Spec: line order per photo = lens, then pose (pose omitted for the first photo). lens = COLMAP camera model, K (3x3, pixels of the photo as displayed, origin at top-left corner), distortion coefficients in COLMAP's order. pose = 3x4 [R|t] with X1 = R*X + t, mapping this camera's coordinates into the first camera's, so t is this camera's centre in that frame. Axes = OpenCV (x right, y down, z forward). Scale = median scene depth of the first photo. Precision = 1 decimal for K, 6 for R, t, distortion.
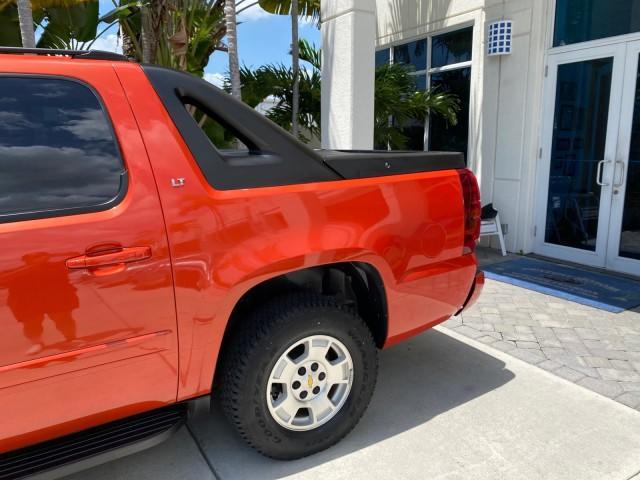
lens RADIAL K [[495.4, 0, 321.9], [0, 495.4, 231.7], [0, 0, 1]] dist [0.028495, -0.036195]
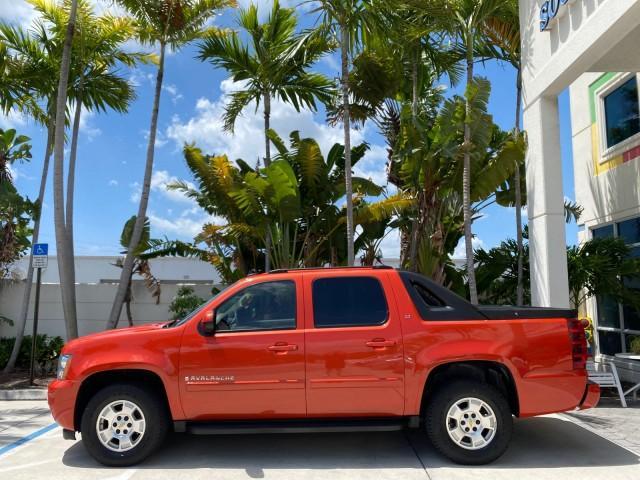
lens RADIAL K [[495.4, 0, 319.7], [0, 495.4, 235.2], [0, 0, 1]] dist [0.028495, -0.036195]
pose [[0.855891, -0.052976, -0.514436, 0.514112], [-0.105154, 0.956132, -0.273411, 0.193576], [0.506353, 0.288105, 0.812774, -1.105448]]
